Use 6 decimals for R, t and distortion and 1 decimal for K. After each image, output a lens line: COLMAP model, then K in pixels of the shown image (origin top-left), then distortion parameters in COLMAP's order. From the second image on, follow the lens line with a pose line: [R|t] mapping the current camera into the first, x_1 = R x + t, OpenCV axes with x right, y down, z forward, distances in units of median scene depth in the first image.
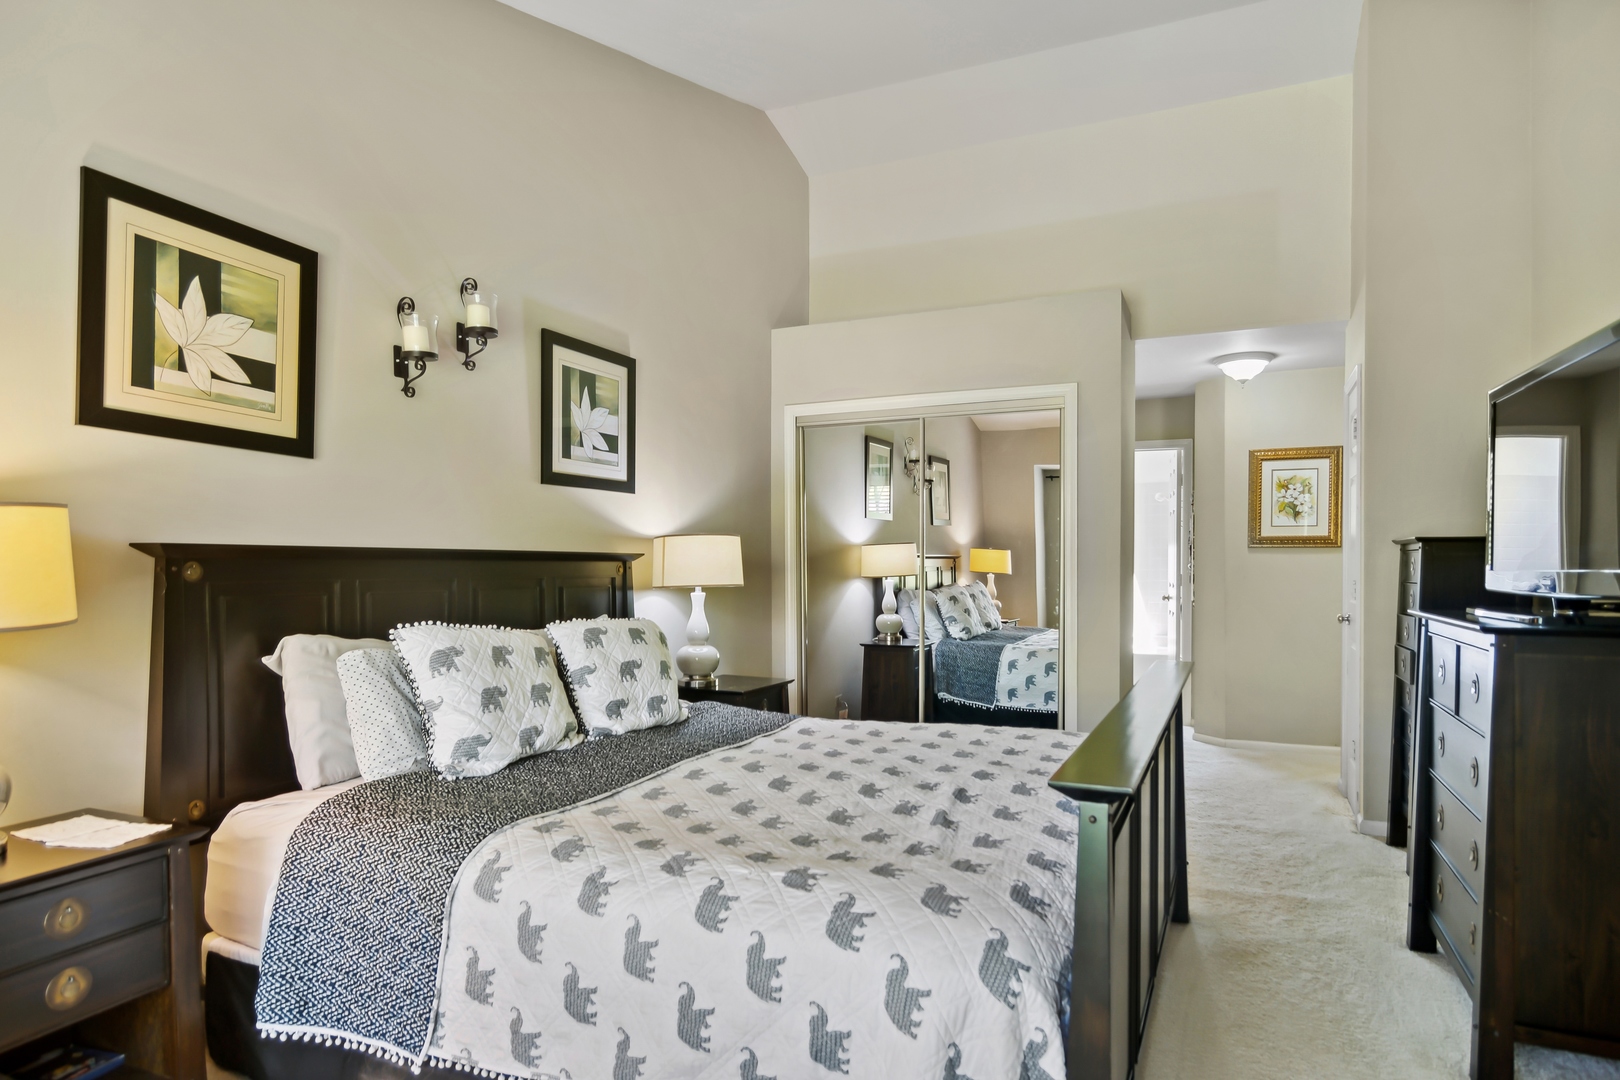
lens RADIAL K [[935.8, 0, 810.0], [0, 935.8, 540.0], [0, 0, 1]] dist [0.208029, 0.000508]
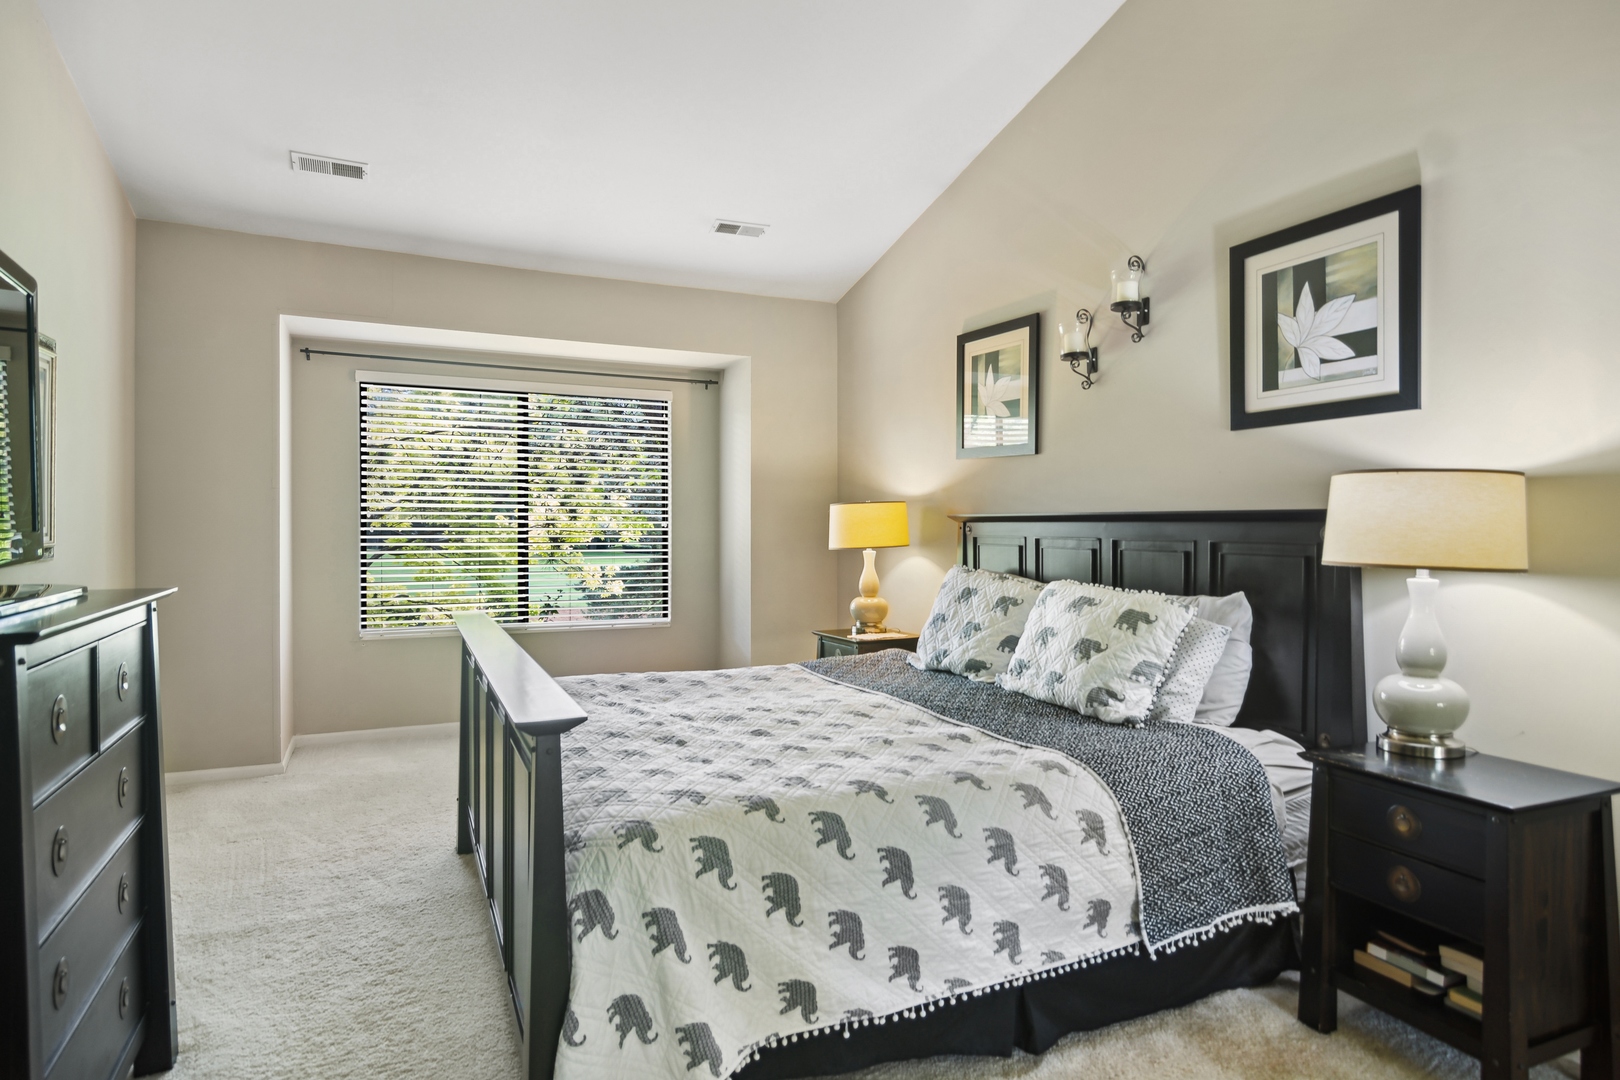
lens RADIAL K [[900.2, 0, 811.8], [0, 900.2, 524.7], [0, 0, 1]] dist [0.000749, 0.002434]
pose [[-0.638183, -0.000442, -0.769885, 0.561914], [0.016777, 0.999754, -0.014482, 0.029303], [0.769702, -0.022158, -0.638019, 1.194316]]
